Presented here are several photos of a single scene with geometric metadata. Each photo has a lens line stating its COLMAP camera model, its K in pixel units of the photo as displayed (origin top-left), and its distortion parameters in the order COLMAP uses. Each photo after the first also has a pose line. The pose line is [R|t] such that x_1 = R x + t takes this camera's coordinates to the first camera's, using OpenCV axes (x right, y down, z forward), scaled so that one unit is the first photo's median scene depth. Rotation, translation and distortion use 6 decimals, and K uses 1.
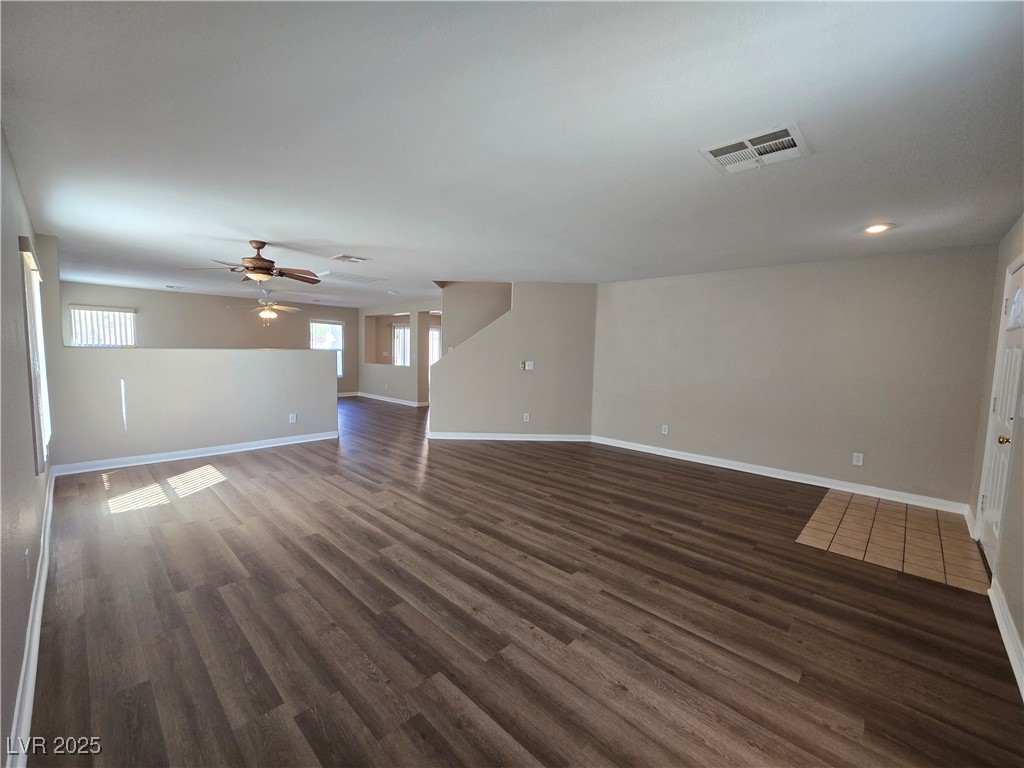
lens RADIAL K [[420.5, 0, 518.1], [0, 420.5, 386.2], [0, 0, 1]] dist [-0.000437, 0.000293]
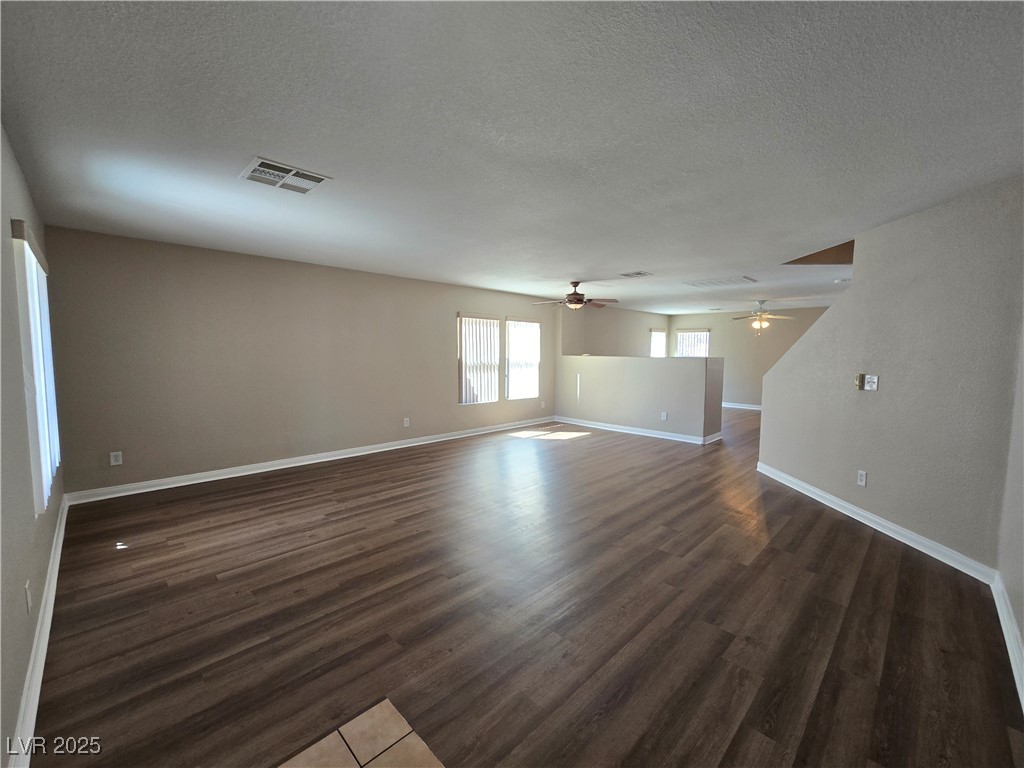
lens RADIAL K [[420.5, 0, 514.3], [0, 420.5, 383.5], [0, 0, 1]] dist [-0.000437, 0.000293]
pose [[-0.029883, 0.053072, -0.998143, 1.038695], [-0.095725, 0.993848, 0.055709, -0.062180], [0.994959, 0.097212, -0.024619, 1.014184]]
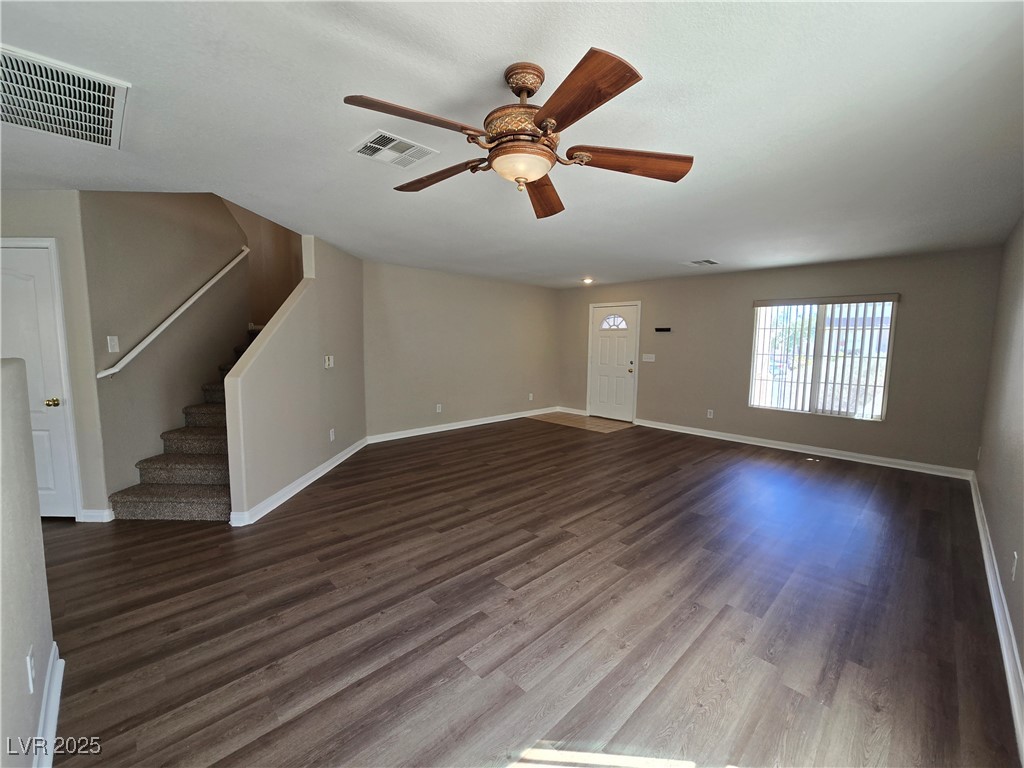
lens RADIAL K [[420.5, 0, 515.0], [0, 420.5, 382.7], [0, 0, 1]] dist [-0.000437, 0.000293]
pose [[0.038228, -0.122896, 0.991683, -1.214759], [0.077130, 0.989811, 0.119690, -0.137032], [-0.996288, 0.071913, 0.047317, 1.191698]]
